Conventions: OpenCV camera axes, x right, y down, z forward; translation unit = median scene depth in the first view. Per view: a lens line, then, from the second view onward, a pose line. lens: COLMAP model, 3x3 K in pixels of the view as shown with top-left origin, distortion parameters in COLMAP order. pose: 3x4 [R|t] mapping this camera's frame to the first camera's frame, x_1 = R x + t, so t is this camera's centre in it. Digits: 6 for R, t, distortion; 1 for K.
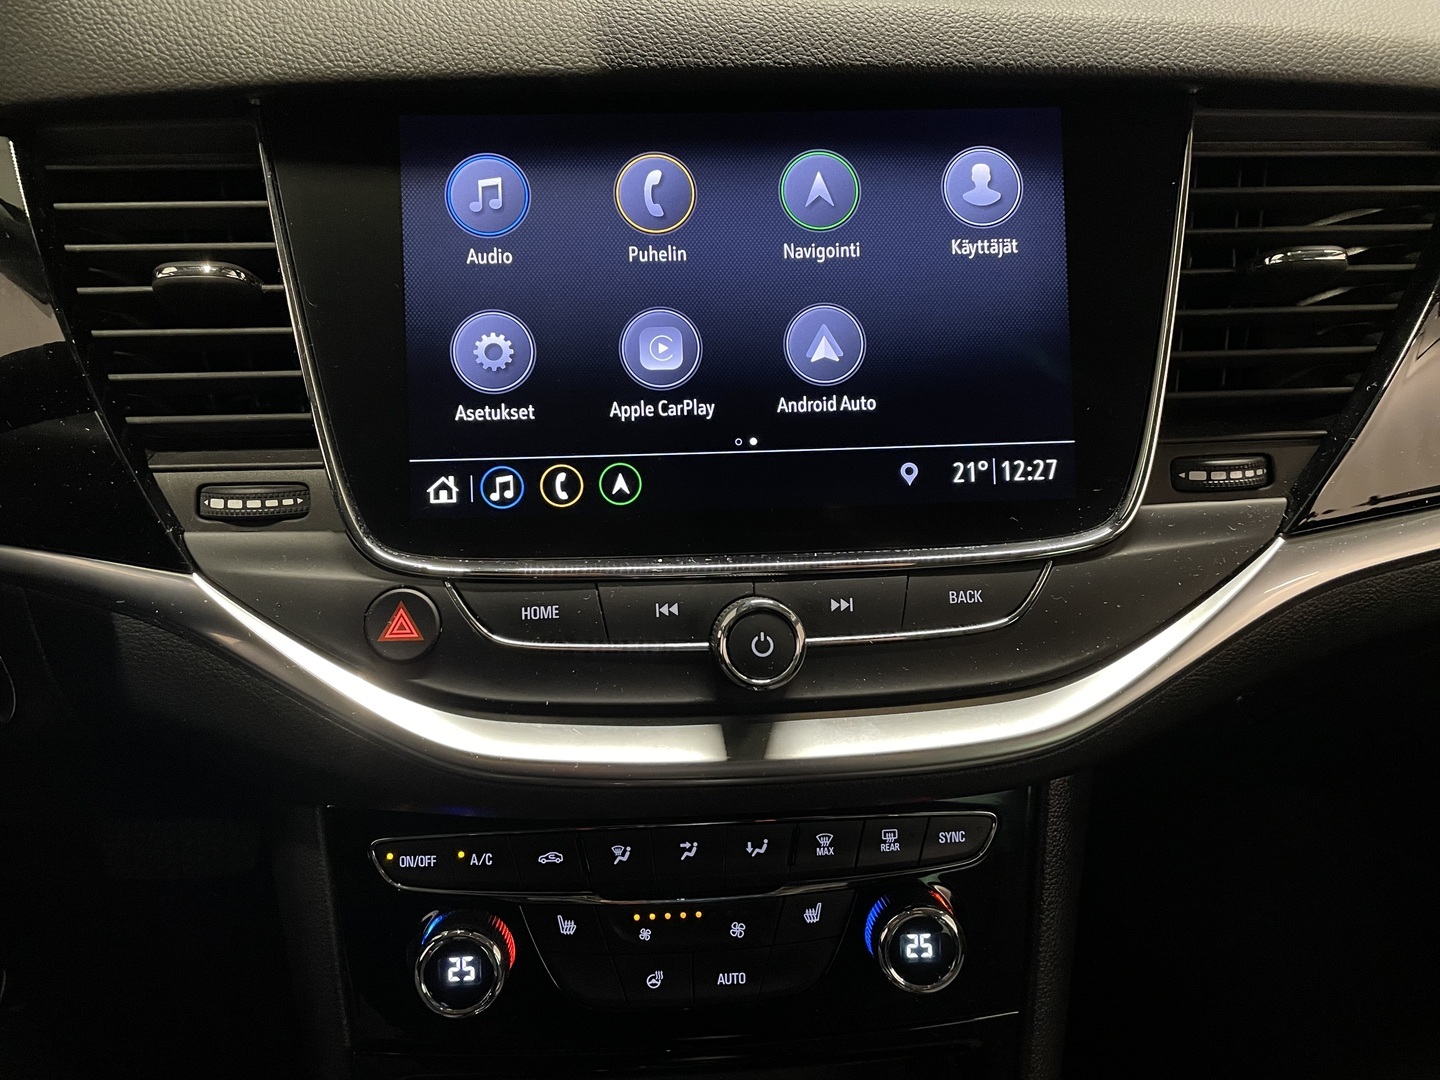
lens RADIAL K [[1102.7, 0, 725.8], [0, 1102.7, 524.3], [0, 0, 1]] dist [0.079390, -0.097072]
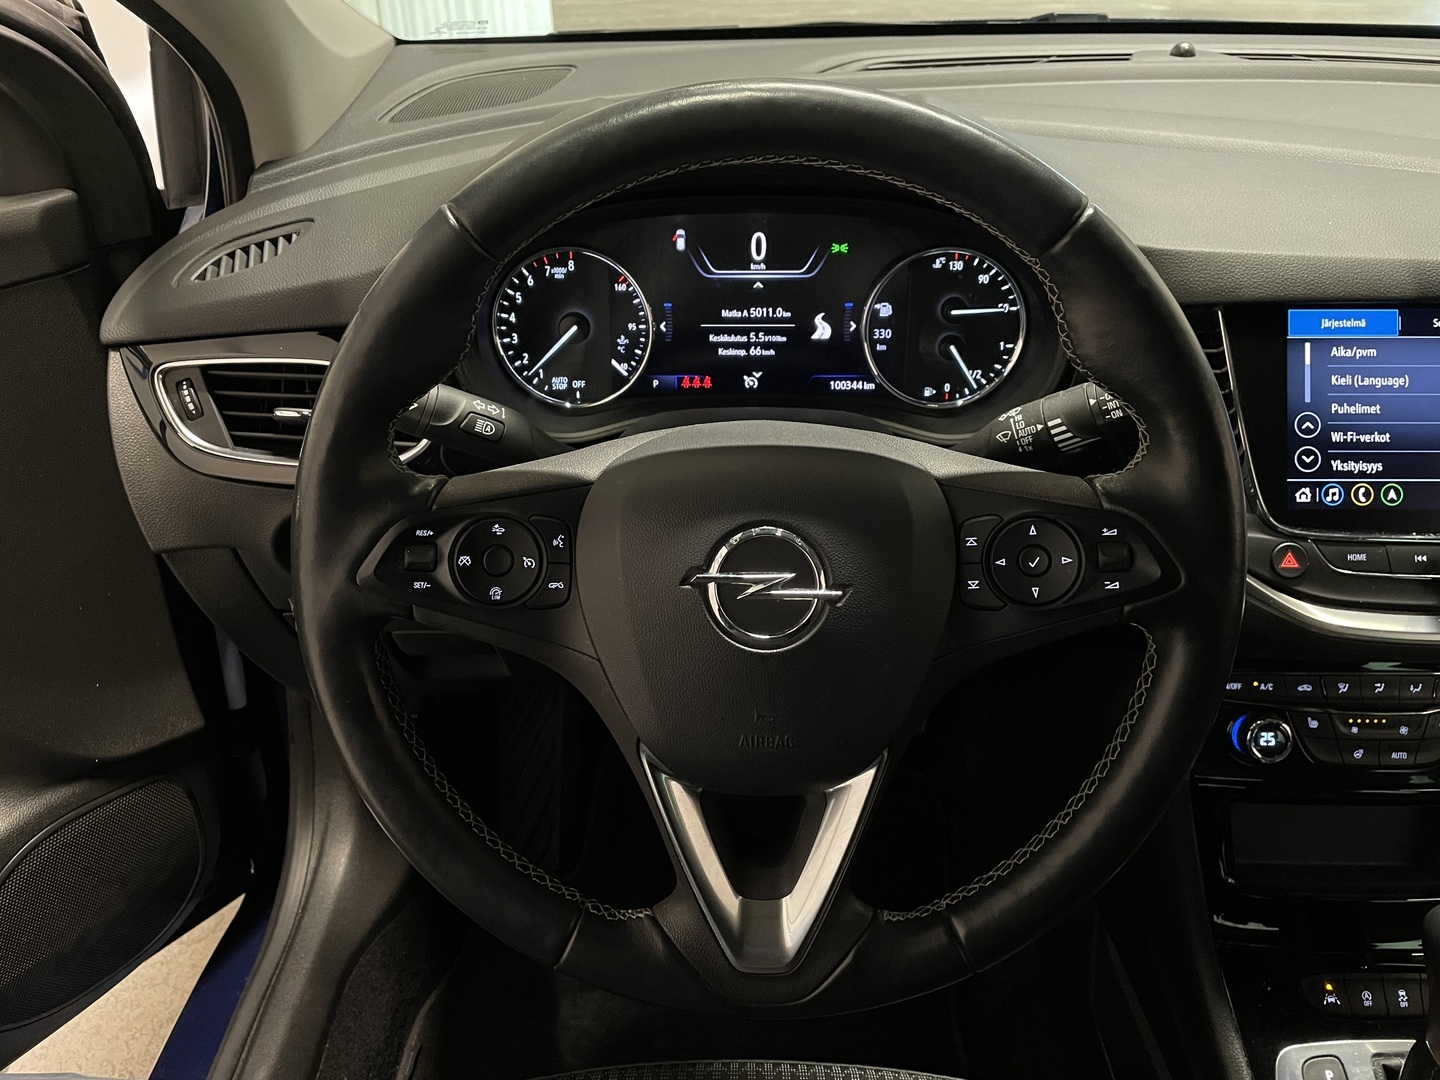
lens RADIAL K [[1102.7, 0, 725.8], [0, 1102.7, 524.3], [0, 0, 1]] dist [0.079390, -0.097072]
pose [[0.997187, 0.033480, -0.067067, -1.163751], [-0.031889, 0.999187, 0.024646, 0.005720], [0.067838, -0.022438, 0.997444, -1.101254]]
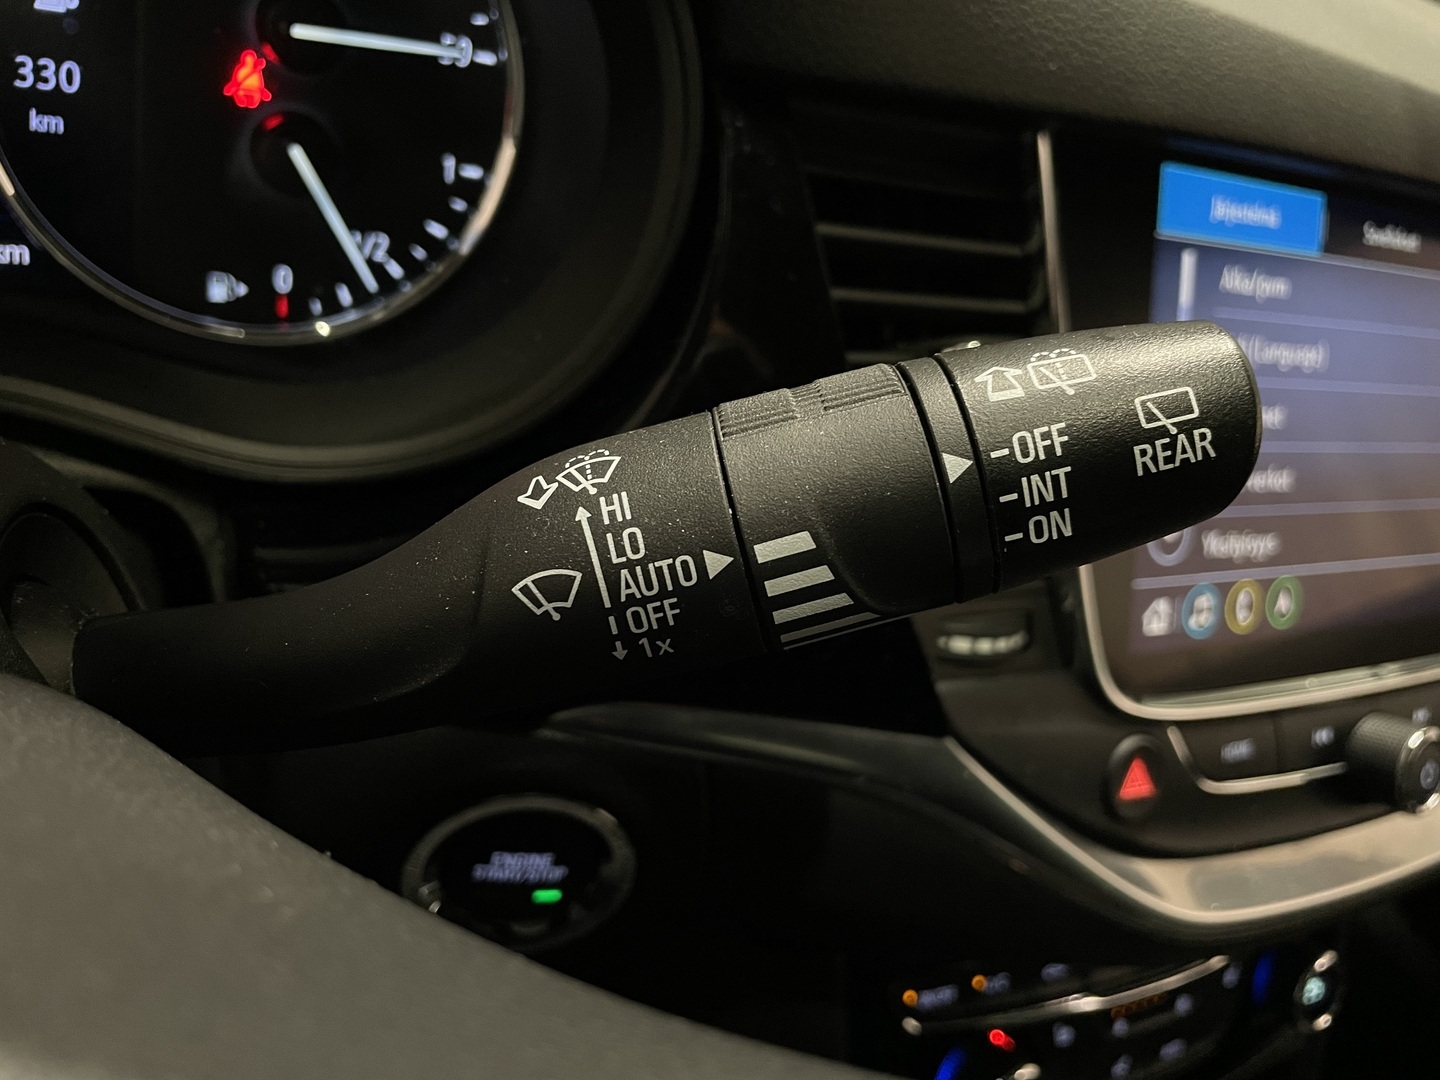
lens RADIAL K [[1133.6, 0, 710.5], [0, 1133.6, 516.6], [0, 0, 1]] dist [0.068171, -0.121594]
pose [[0.889351, 0.008938, 0.457138, -0.965444], [-0.070054, 0.990668, 0.116919, -0.186164], [-0.451827, -0.136006, 0.881677, 0.385506]]
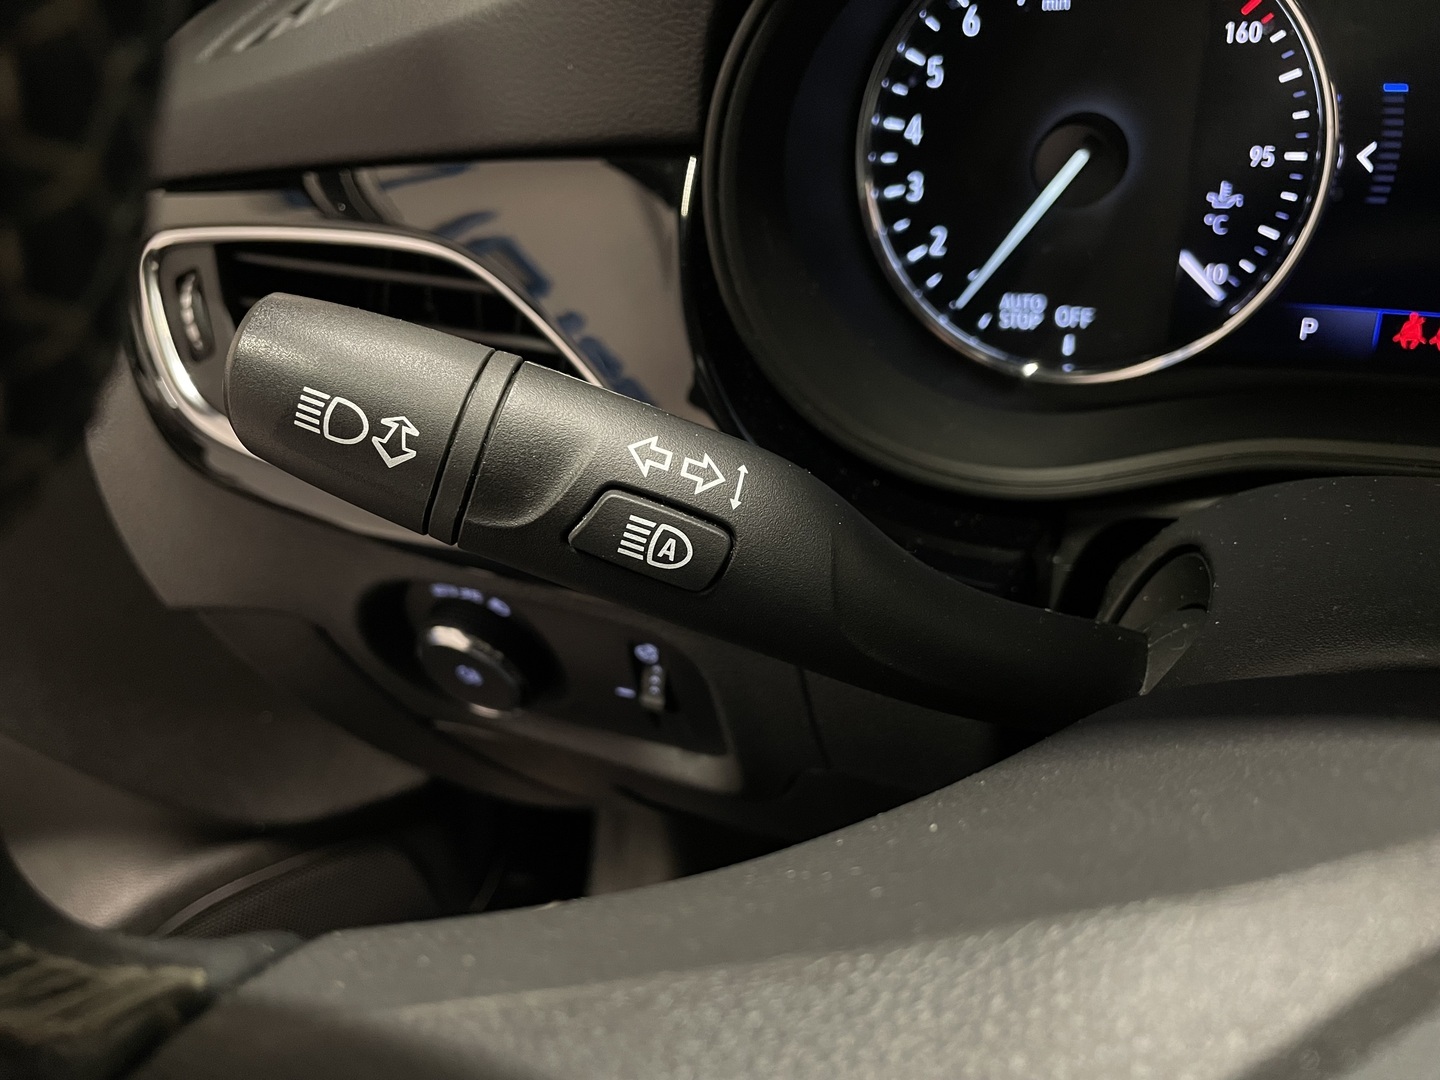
lens RADIAL K [[1133.6, 0, 710.5], [0, 1133.6, 516.6], [0, 0, 1]] dist [0.068171, -0.121594]
pose [[0.859348, 0.183001, -0.477527, -1.425068], [-0.103032, 0.976588, 0.188840, -0.204535], [0.500905, -0.113079, 0.858084, 0.264181]]
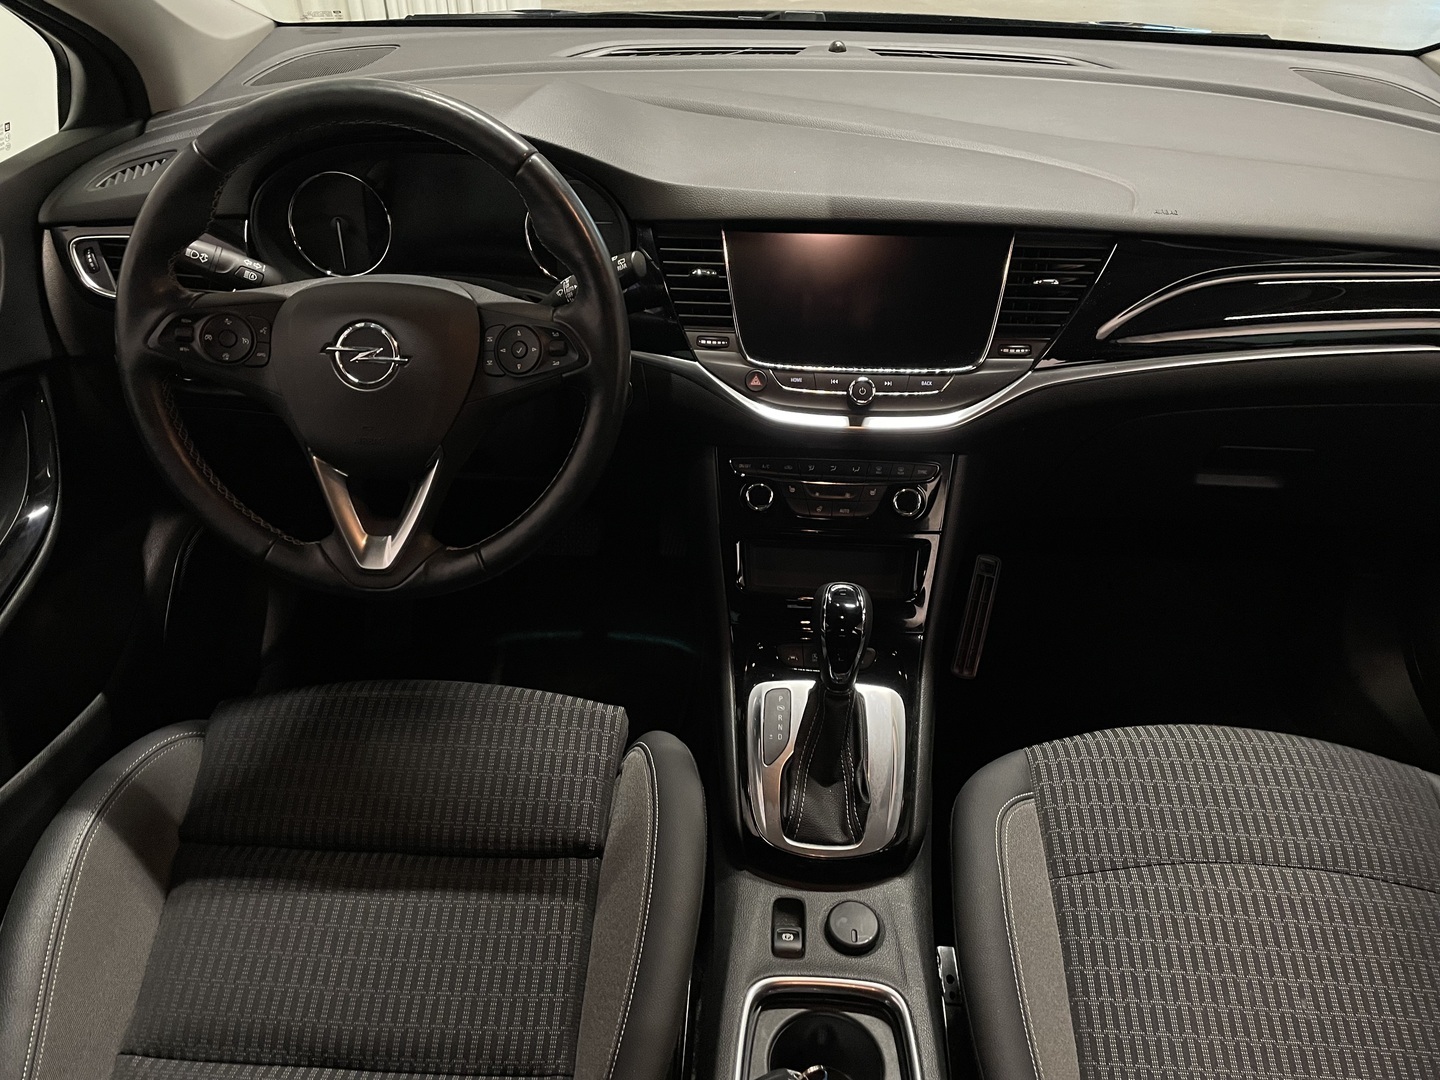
lens RADIAL K [[1102.7, 0, 725.8], [0, 1102.7, 524.3], [0, 0, 1]] dist [0.079390, -0.097072]
pose [[0.993142, 0.070876, -0.092976, -0.038485], [-0.064793, 0.995654, 0.066897, 0.297847], [0.097313, -0.060414, 0.993418, -2.306749]]
